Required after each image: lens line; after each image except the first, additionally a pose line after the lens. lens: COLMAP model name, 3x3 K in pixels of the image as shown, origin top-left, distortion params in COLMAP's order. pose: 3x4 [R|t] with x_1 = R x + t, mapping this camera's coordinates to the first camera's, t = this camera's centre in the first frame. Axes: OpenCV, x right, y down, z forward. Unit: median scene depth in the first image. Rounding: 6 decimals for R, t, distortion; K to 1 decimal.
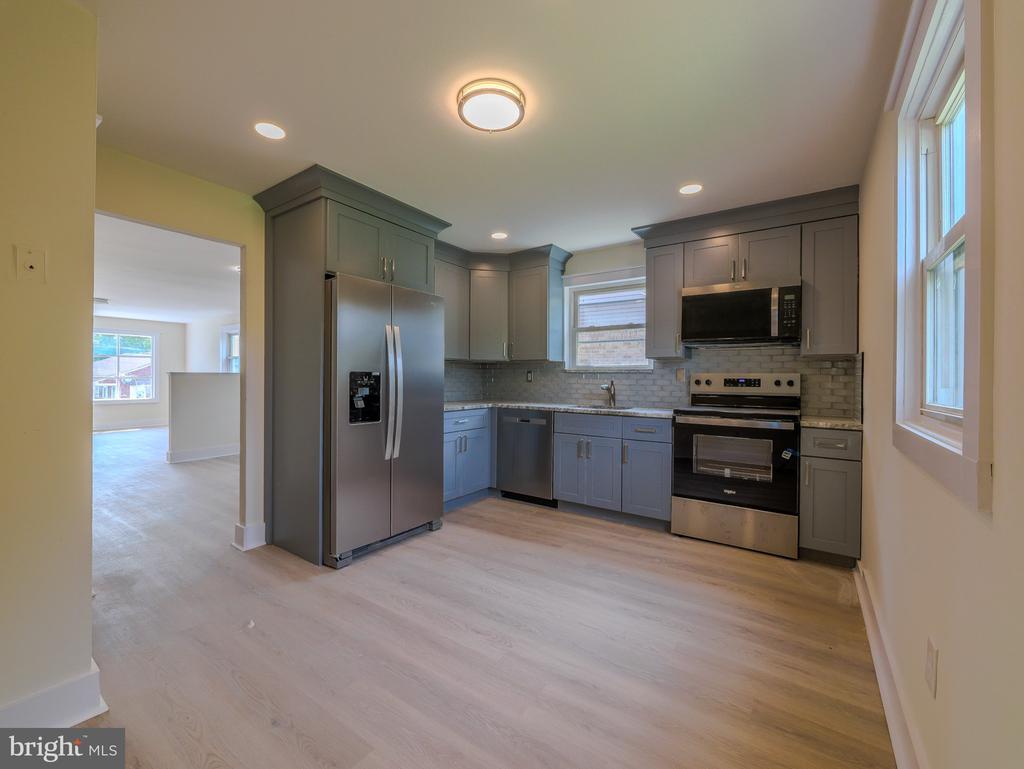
lens RADIAL K [[428.3, 0, 507.7], [0, 428.3, 379.9], [0, 0, 1]] dist [-0.001115, -0.000313]
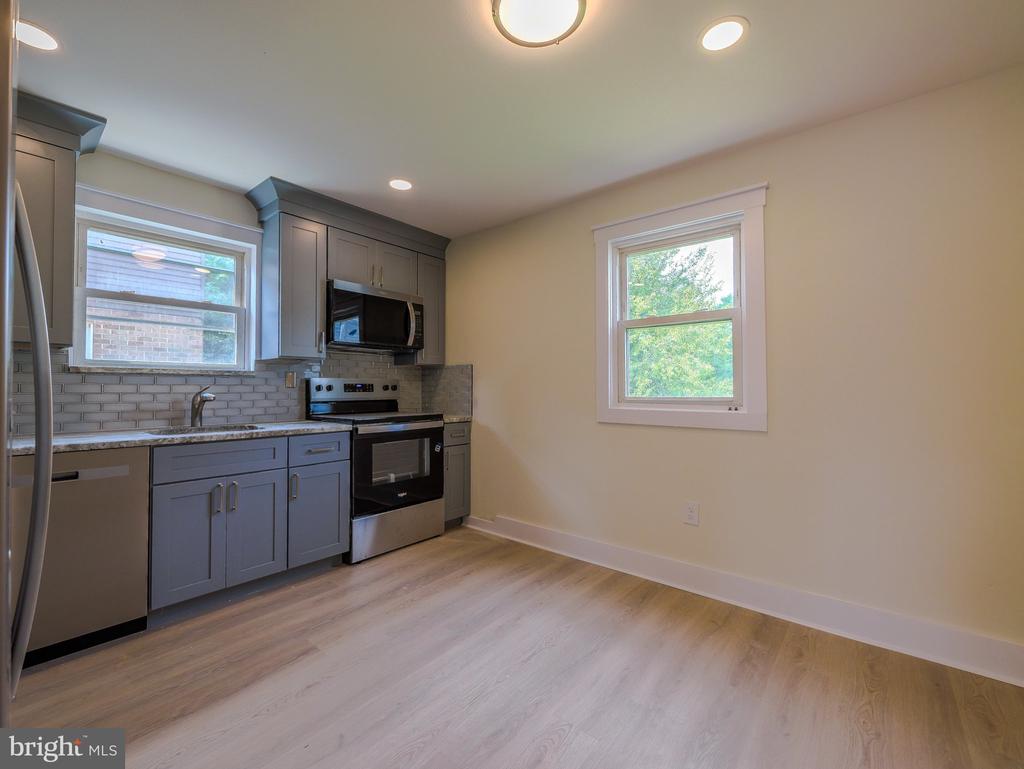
lens RADIAL K [[442.1, 0, 509.6], [0, 442.1, 380.0], [0, 0, 1]] dist [-0.006851, -0.000322]
pose [[0.078334, 0.007695, 0.996897, -0.478838], [0.004751, 0.999956, -0.008092, -0.001848], [-0.996916, 0.005370, 0.078294, 0.617506]]
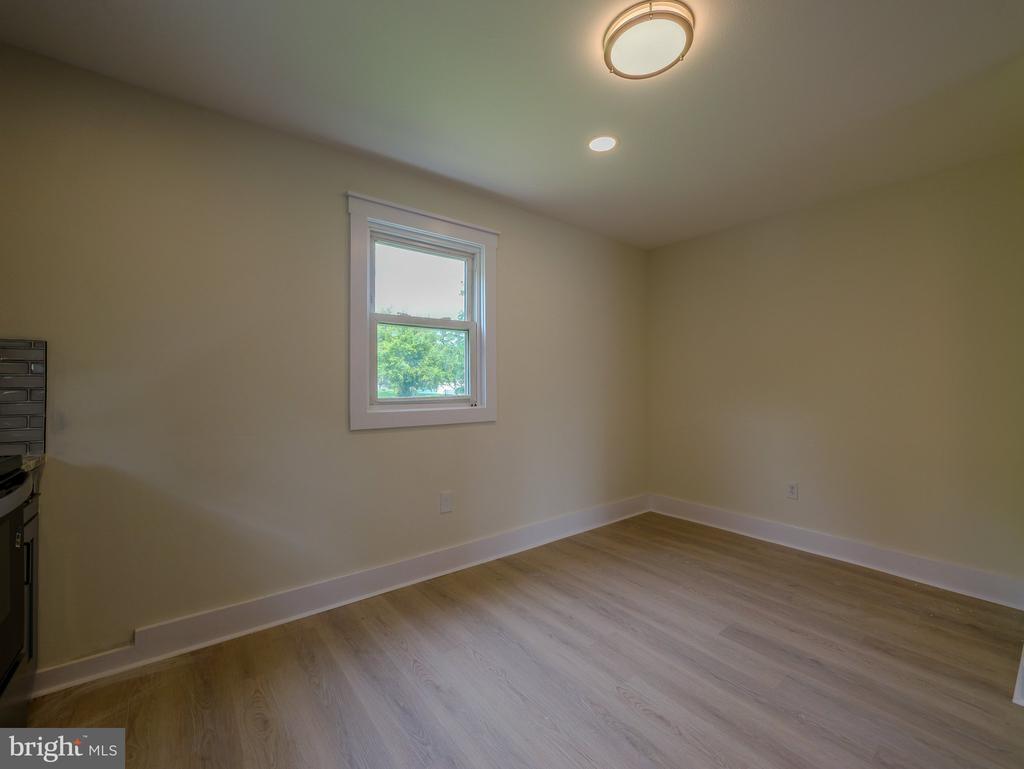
lens RADIAL K [[428.3, 0, 507.7], [0, 428.3, 379.9], [0, 0, 1]] dist [-0.001115, -0.000313]
pose [[-0.955187, -0.007334, 0.295912, -0.018629], [-0.007581, 0.999971, 0.000315, -0.009959], [-0.295906, -0.001942, -0.955215, 1.136394]]
